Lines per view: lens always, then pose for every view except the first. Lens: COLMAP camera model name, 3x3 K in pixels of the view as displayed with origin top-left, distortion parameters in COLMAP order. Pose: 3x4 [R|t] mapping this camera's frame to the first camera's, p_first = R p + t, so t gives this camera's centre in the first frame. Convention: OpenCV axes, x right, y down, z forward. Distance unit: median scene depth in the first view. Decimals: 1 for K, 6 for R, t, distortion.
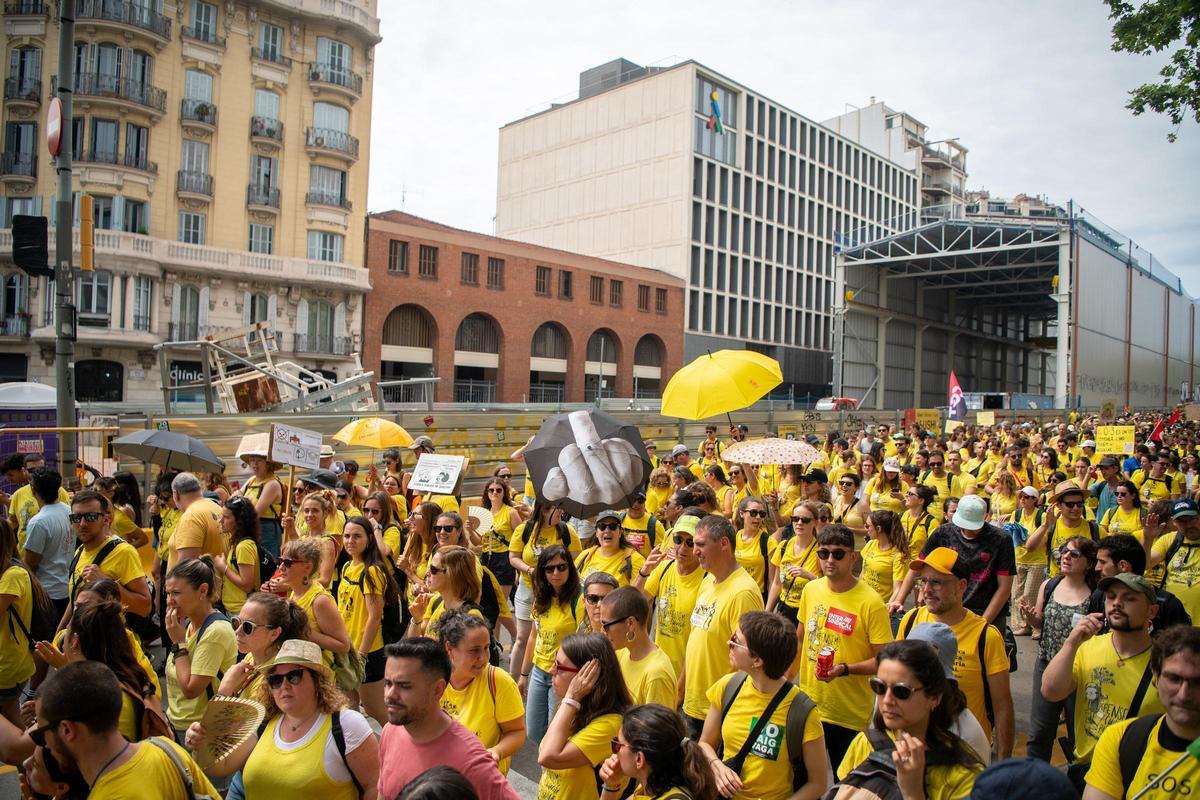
lens RADIAL K [[831.4, 0, 586.5], [0, 831.4, 404.7], [0, 0, 1]] dist [-0.064034, 0.004924]
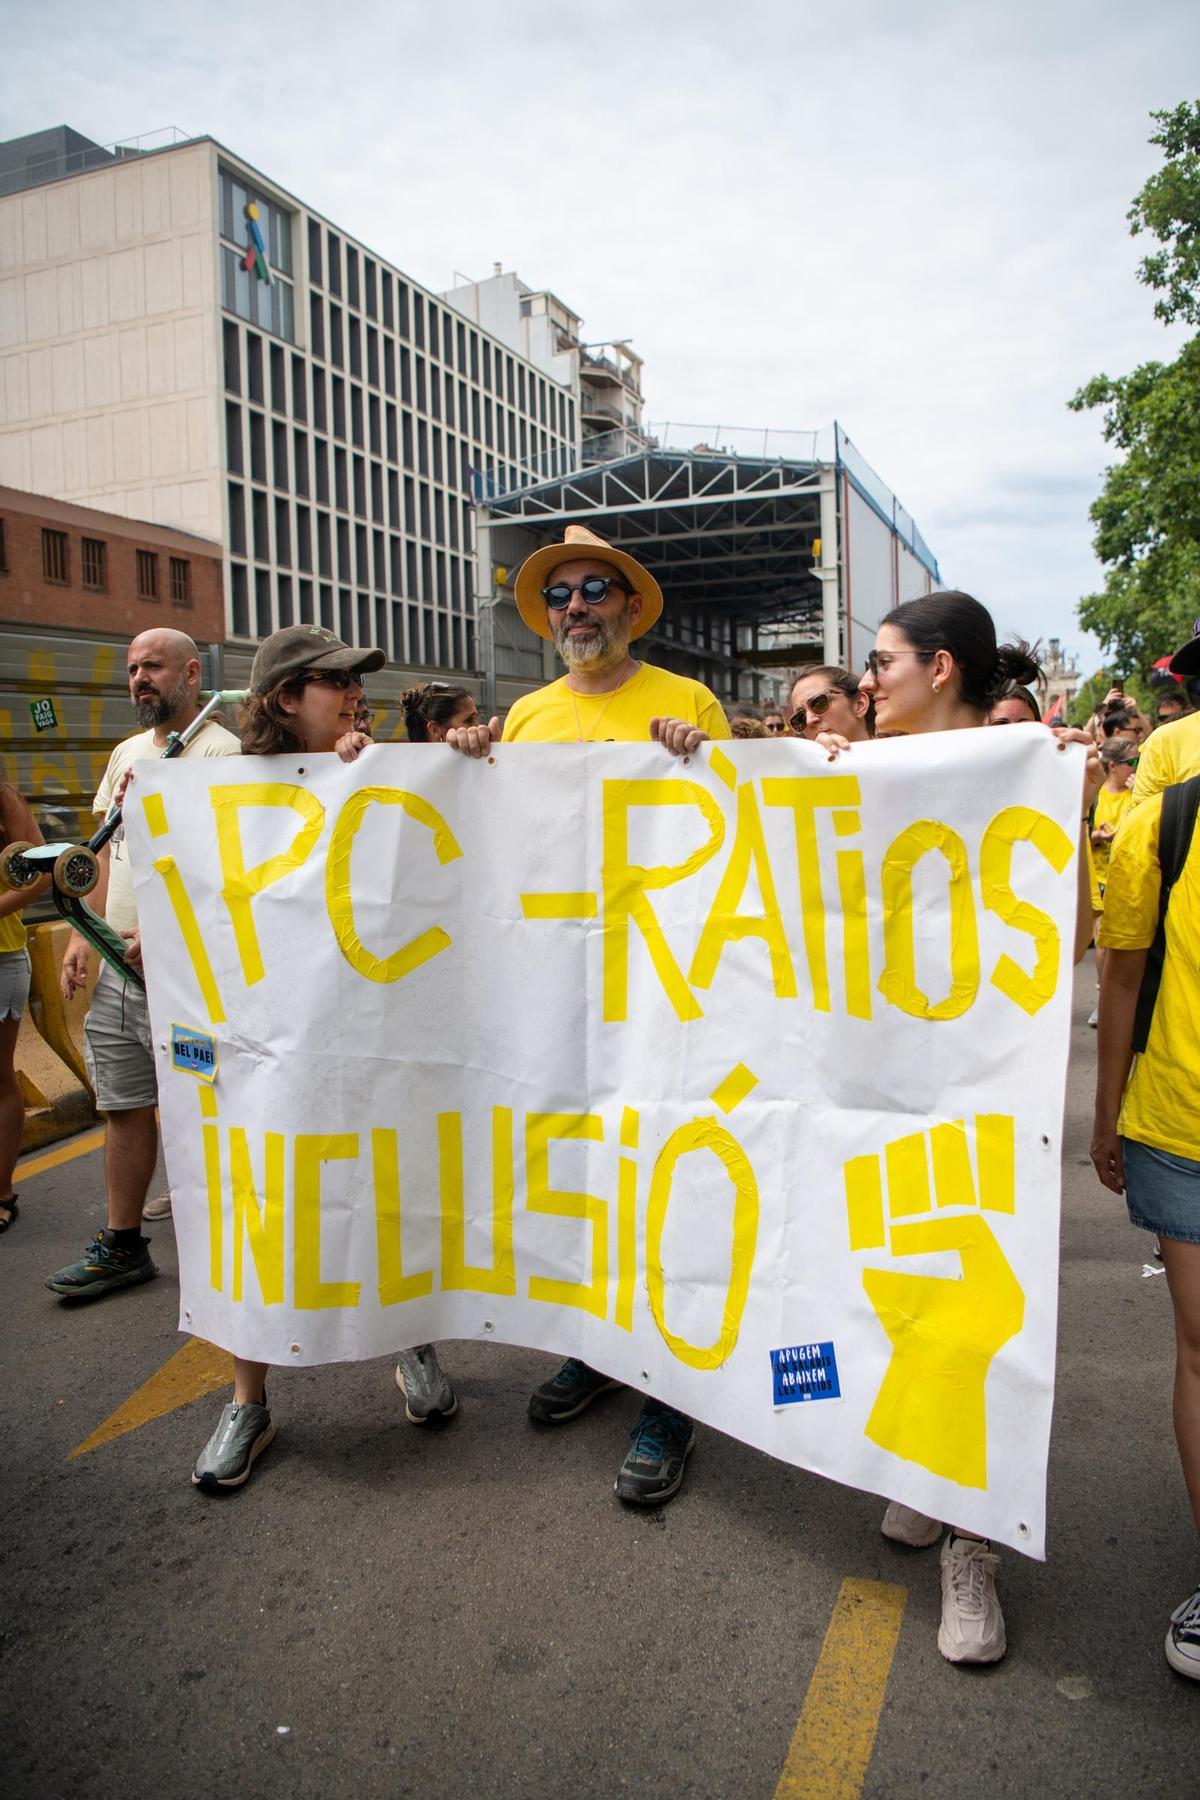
lens RADIAL K [[1285.8, 0, 597.5], [0, 1285.8, 869.5], [0, 0, 1]] dist [-0.044091, 0.003457]
pose [[0.905630, -0.080869, 0.416287, -0.023663], [0.054375, 0.995690, 0.075132, 0.013884], [-0.420568, -0.045406, 0.906124, 0.103780]]
